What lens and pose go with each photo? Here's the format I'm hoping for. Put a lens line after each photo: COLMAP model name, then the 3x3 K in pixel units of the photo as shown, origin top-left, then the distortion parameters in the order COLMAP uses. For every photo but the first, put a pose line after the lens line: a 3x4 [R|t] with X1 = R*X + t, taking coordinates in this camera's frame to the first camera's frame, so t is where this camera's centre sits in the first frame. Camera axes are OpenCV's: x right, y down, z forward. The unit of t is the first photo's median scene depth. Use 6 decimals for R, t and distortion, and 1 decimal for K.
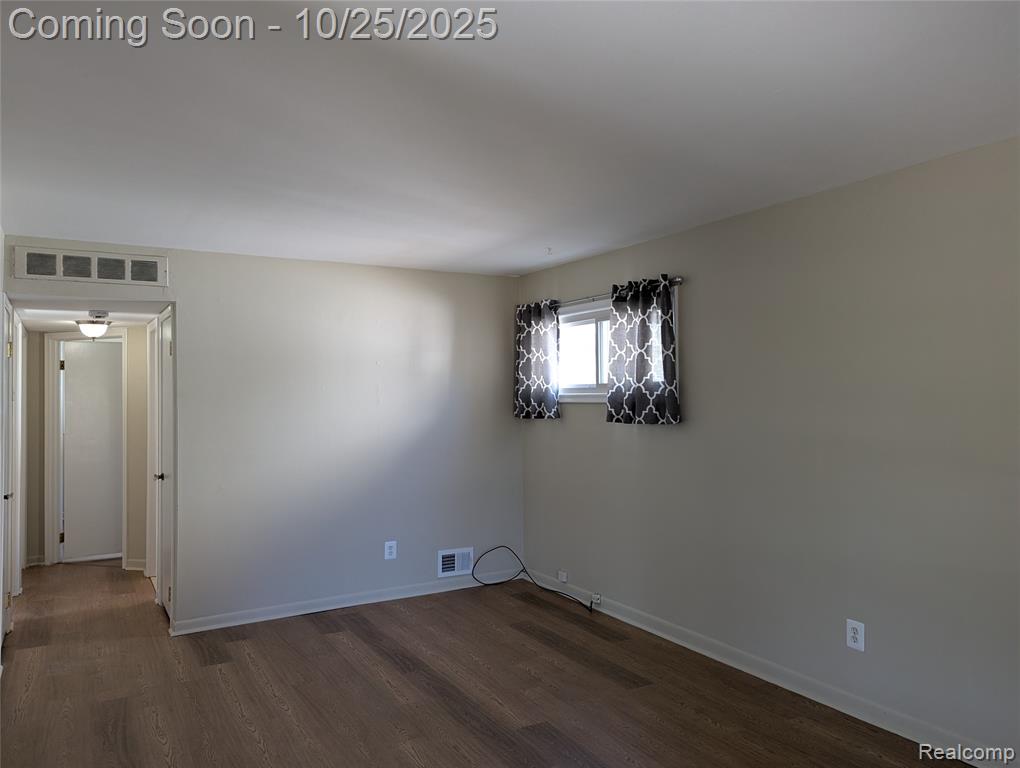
lens RADIAL K [[733.8, 0, 501.6], [0, 733.8, 379.9], [0, 0, 1]] dist [0.051803, -0.042189]
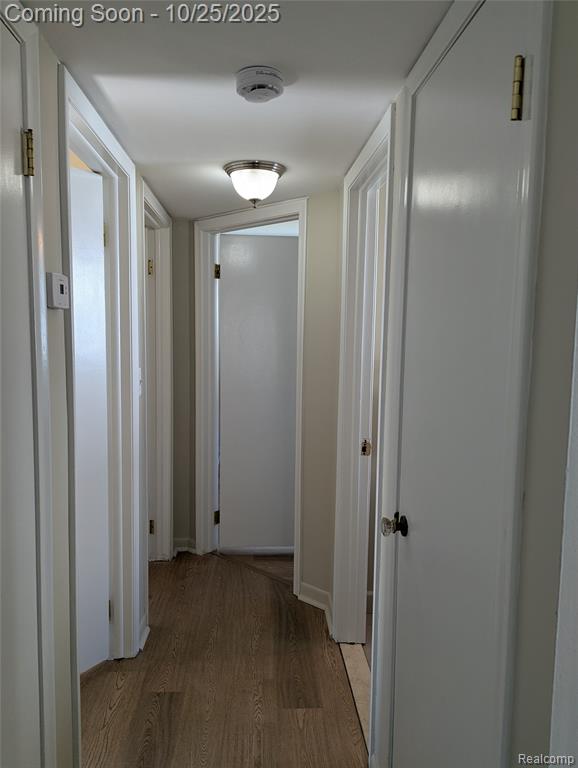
lens RADIAL K [[538.2, 0, 289.7], [0, 538.2, 383.6], [0, 0, 1]] dist [0.022705, -0.006266]
pose [[0.896621, 0.061824, -0.438462, -0.314306], [-0.017934, 0.994463, 0.103546, 0.030073], [0.442436, -0.084978, 0.892765, 0.588861]]
